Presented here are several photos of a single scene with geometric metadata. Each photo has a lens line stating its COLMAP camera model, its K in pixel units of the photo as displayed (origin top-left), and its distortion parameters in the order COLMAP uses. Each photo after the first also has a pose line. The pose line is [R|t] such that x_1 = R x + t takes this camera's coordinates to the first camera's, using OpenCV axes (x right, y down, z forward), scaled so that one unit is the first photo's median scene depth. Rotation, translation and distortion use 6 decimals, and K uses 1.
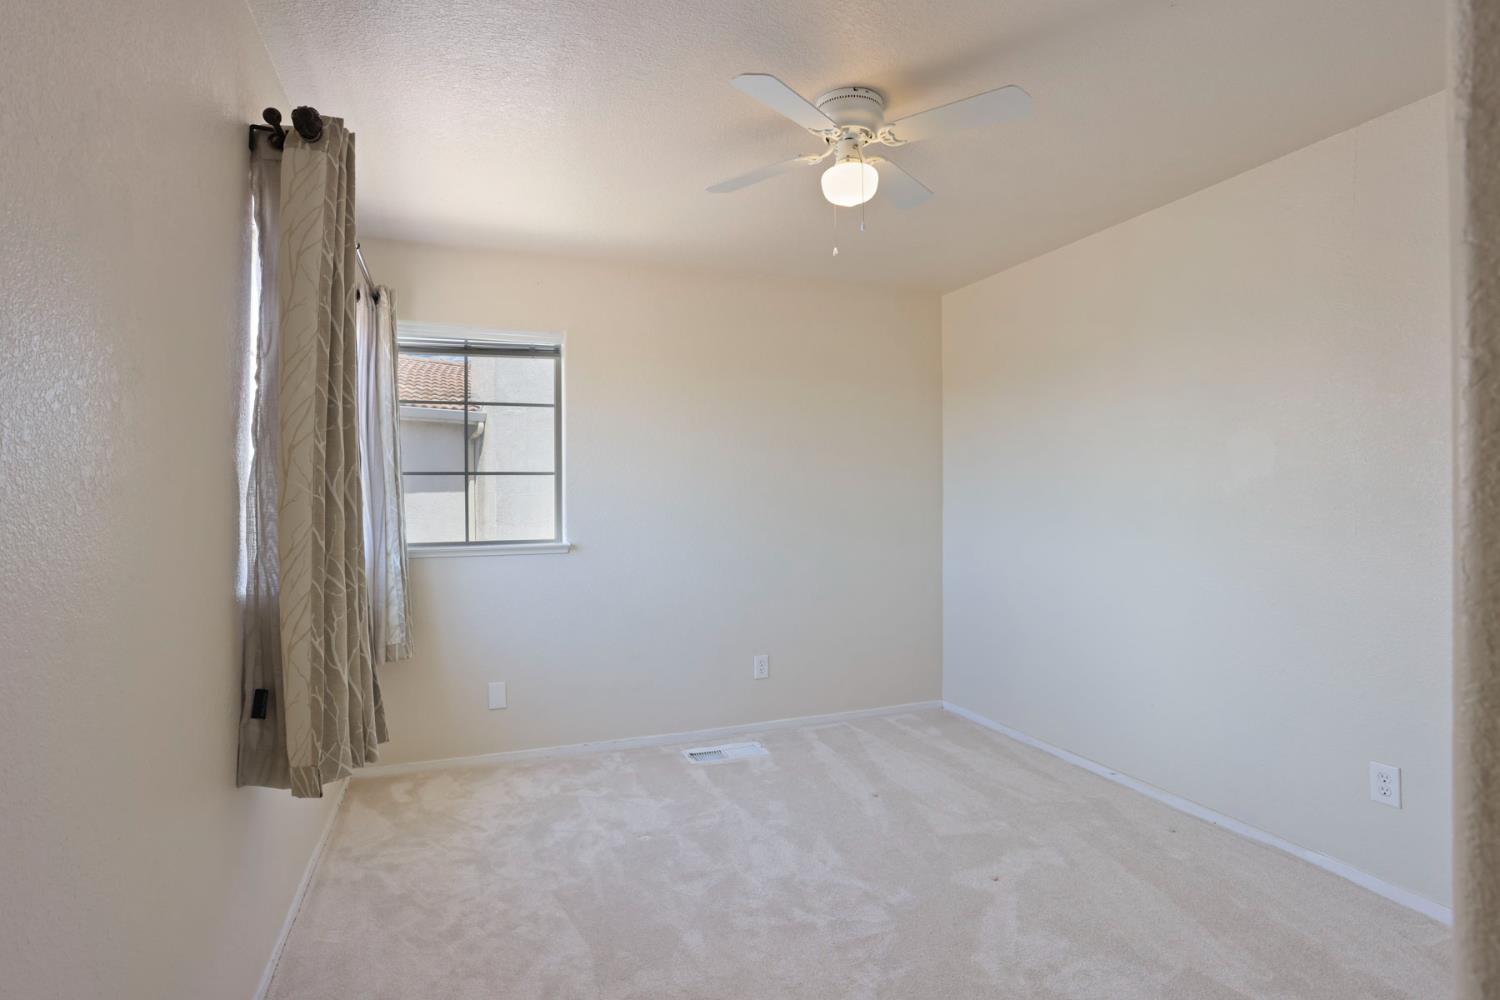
lens RADIAL K [[770.1, 0, 753.6], [0, 770.1, 500.9], [0, 0, 1]] dist [-0.004712, 0.001624]
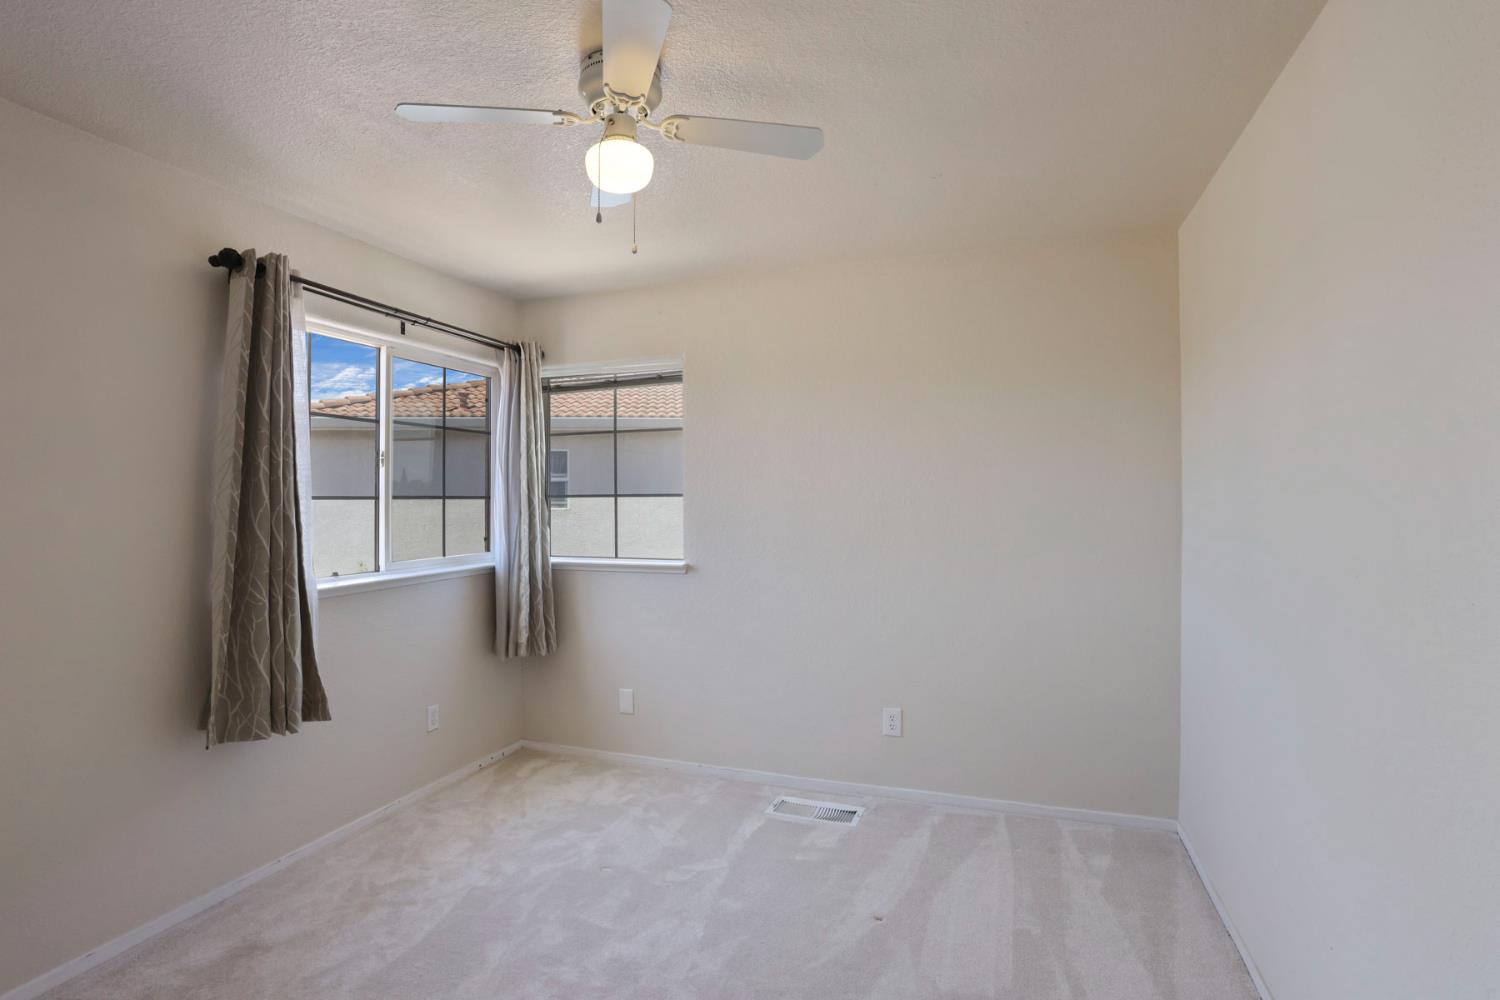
lens RADIAL K [[772.6, 0, 752.3], [0, 772.6, 499.2], [0, 0, 1]] dist [-0.036471, 0.005406]
pose [[0.743293, 0.004378, -0.668951, 0.585993], [-0.000754, 0.999983, 0.005706, -0.041682], [0.668965, -0.003737, 0.743284, 0.351757]]
